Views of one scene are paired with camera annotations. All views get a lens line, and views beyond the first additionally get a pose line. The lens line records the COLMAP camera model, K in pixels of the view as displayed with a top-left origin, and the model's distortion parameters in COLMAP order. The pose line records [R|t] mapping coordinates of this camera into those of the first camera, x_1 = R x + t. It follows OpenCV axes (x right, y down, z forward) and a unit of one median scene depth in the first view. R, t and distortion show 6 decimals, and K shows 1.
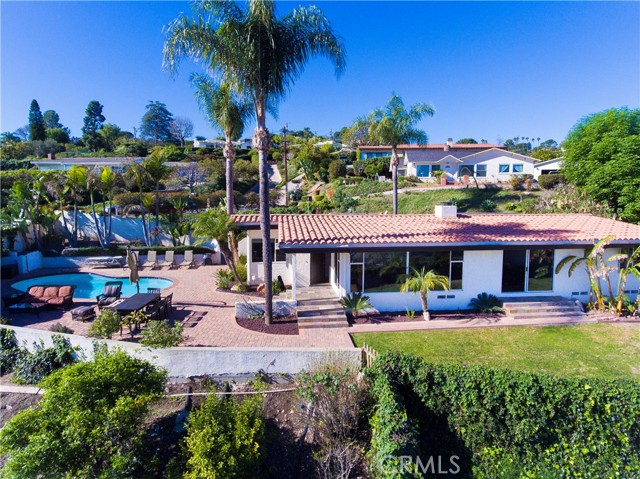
lens RADIAL K [[376.7, 0, 314.9], [0, 376.7, 229.0], [0, 0, 1]] dist [-0.004659, -0.000156]
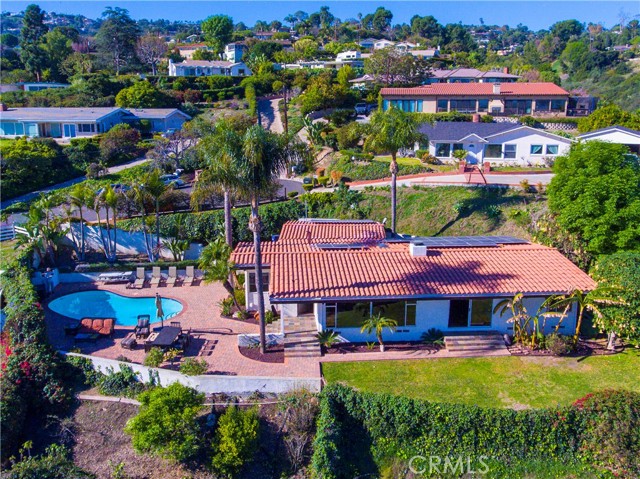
lens RADIAL K [[554.0, 0, 312.6], [0, 554.0, 226.9], [0, 0, 1]] dist [-0.008352, 0.005065]
pose [[0.998864, 0.006656, -0.047180, 0.118878], [0.000049, 0.990051, 0.140710, -0.385924], [0.047647, -0.140552, 0.988926, -0.728564]]
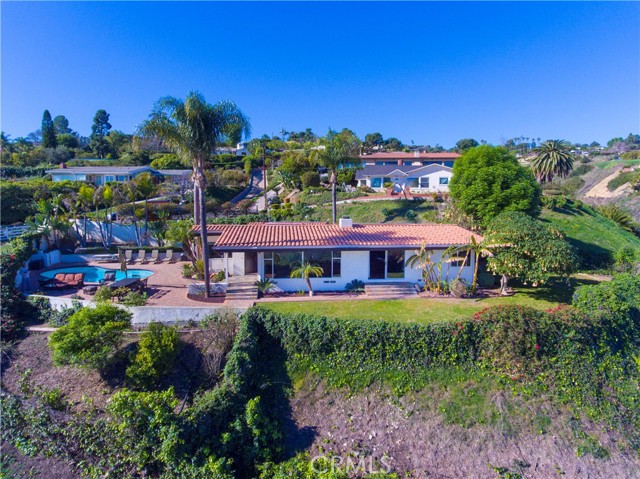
lens RADIAL K [[376.7, 0, 315.5], [0, 376.7, 231.5], [0, 0, 1]] dist [-0.004659, -0.000156]
pose [[0.999875, 0.002405, -0.015604, 0.283082], [-0.002238, 0.999940, 0.010710, -0.032613], [0.015629, -0.010674, 0.999821, -0.450087]]
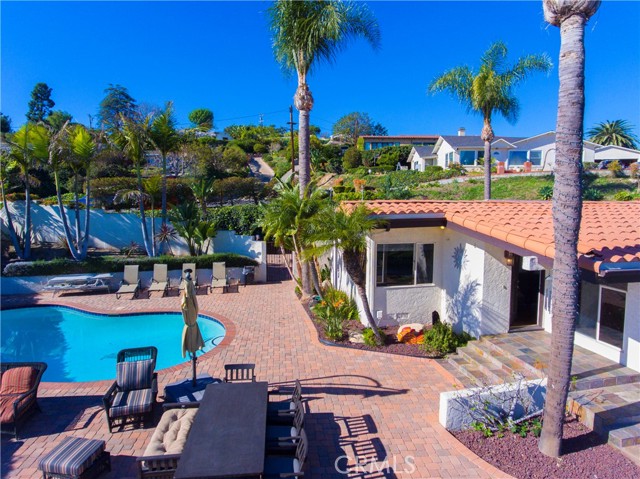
lens RADIAL K [[376.7, 0, 313.7], [0, 376.7, 227.4], [0, 0, 1]] dist [-0.004659, -0.000156]
pose [[0.994784, -0.006874, 0.101769, -0.339077], [0.007330, 0.999965, -0.004113, 0.002502], [-0.101737, 0.004837, 0.994800, 0.494077]]
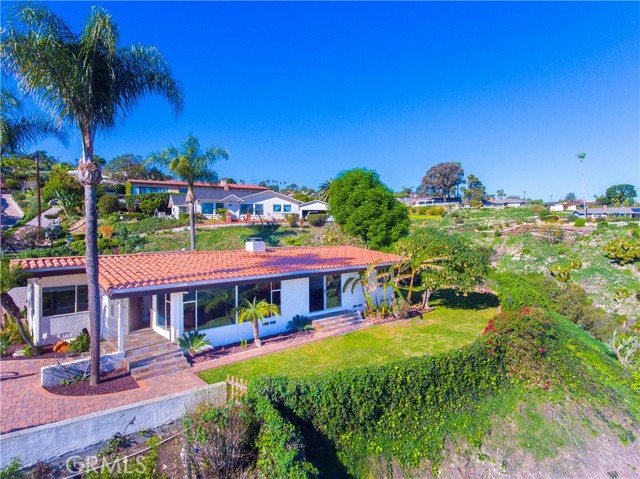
lens RADIAL K [[376.7, 0, 315.9], [0, 376.7, 229.3], [0, 0, 1]] dist [-0.004659, -0.000156]
pose [[0.816636, -0.004408, 0.577136, -0.164088], [0.058491, 0.995455, -0.075160, -0.004760], [-0.574181, 0.095136, 0.813182, -0.014857]]
